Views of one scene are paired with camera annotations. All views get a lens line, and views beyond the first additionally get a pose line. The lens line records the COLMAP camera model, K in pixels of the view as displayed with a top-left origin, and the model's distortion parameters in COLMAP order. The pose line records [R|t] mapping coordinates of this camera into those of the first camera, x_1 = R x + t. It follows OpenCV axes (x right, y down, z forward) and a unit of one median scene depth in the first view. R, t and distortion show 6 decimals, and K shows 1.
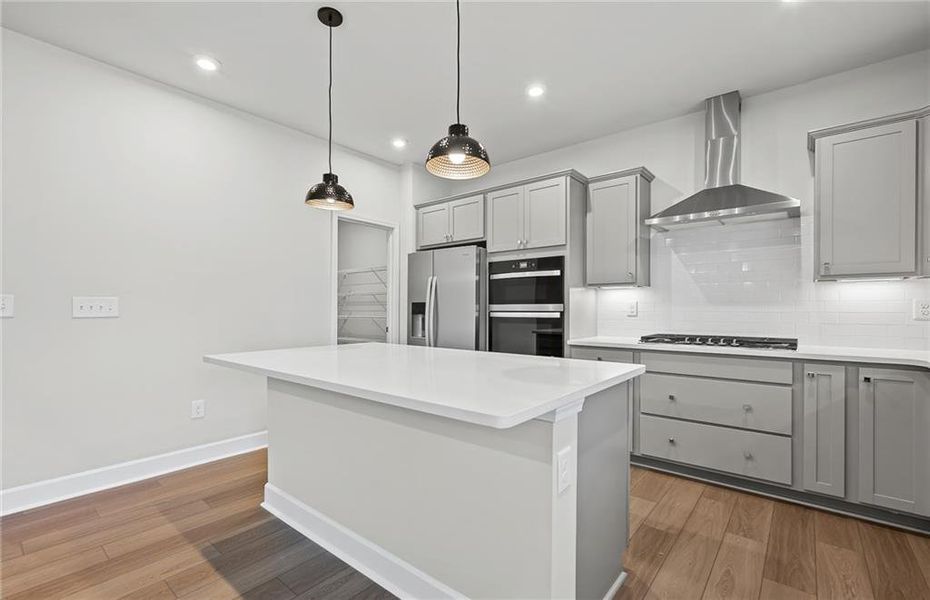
lens RADIAL K [[395.7, 0, 464.4], [0, 395.7, 303.8], [0, 0, 1]] dist [0.004630, 0.000584]
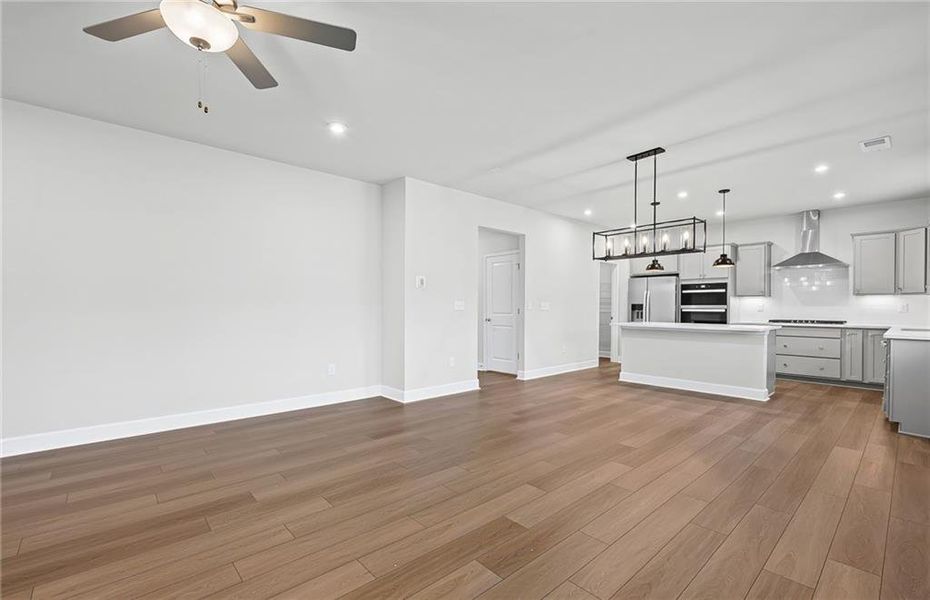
lens RADIAL K [[395.7, 0, 467.0], [0, 395.7, 303.9], [0, 0, 1]] dist [0.004630, 0.000584]
pose [[0.991095, -0.001166, -0.133151, -0.854728], [0.002253, 0.999965, 0.008017, -0.027496], [0.133137, -0.008246, 0.991063, -1.305358]]
